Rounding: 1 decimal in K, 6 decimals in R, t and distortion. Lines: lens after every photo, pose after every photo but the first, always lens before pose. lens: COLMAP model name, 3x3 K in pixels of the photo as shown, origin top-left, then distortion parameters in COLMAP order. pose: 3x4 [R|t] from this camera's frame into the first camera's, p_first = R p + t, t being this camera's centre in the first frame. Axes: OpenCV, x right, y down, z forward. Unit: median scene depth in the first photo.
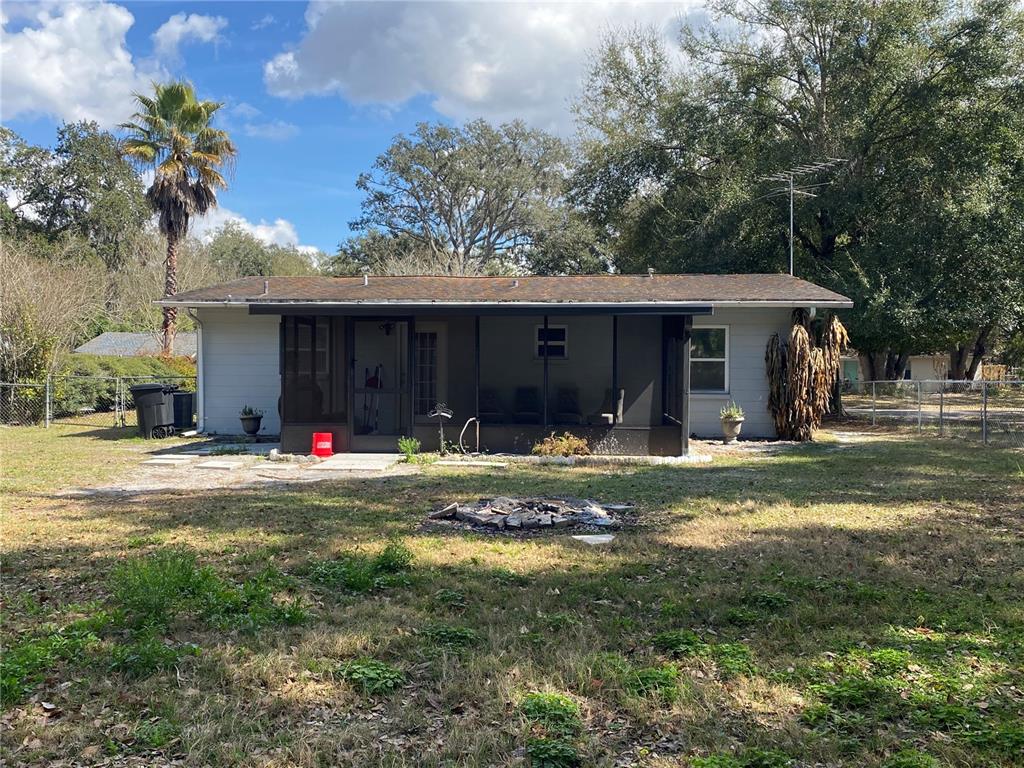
lens RADIAL K [[903.1, 0, 511.7], [0, 903.1, 383.4], [0, 0, 1]] dist [0.091854, -0.005590]
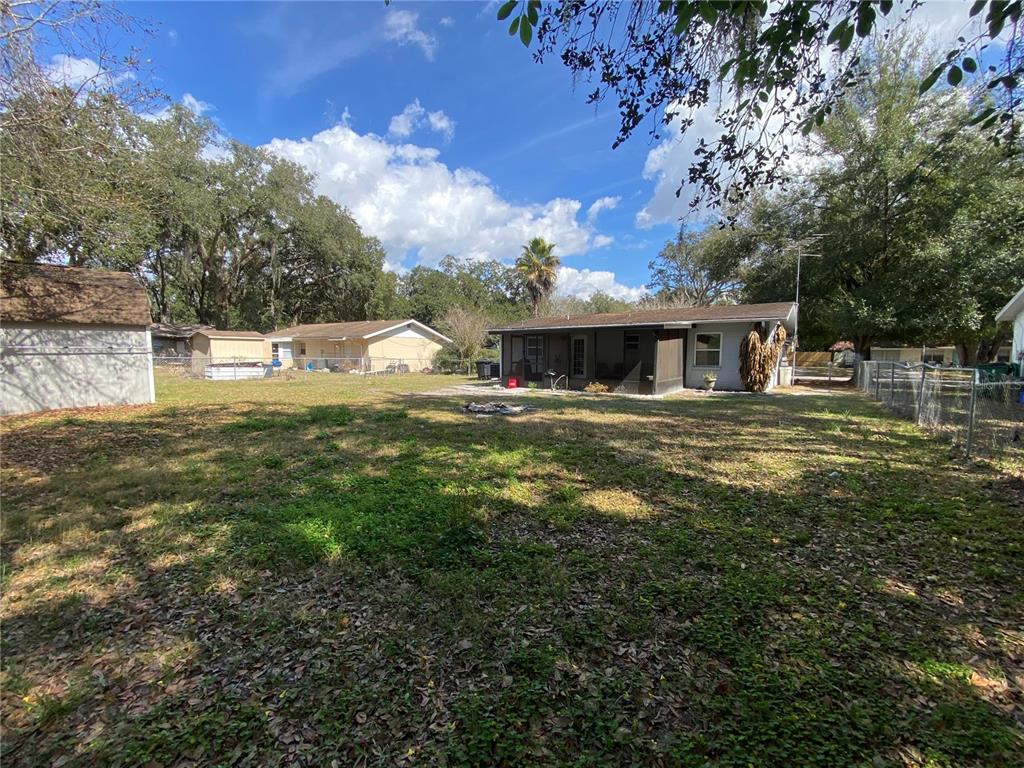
lens RADIAL K [[411.0, 0, 512.6], [0, 411.0, 385.1], [0, 0, 1]] dist [-0.000964, -0.000043]
pose [[0.854469, 0.038504, -0.518073, 0.313022], [-0.007444, 0.998055, 0.061899, -0.000958], [0.519449, -0.049034, 0.853094, 0.007987]]
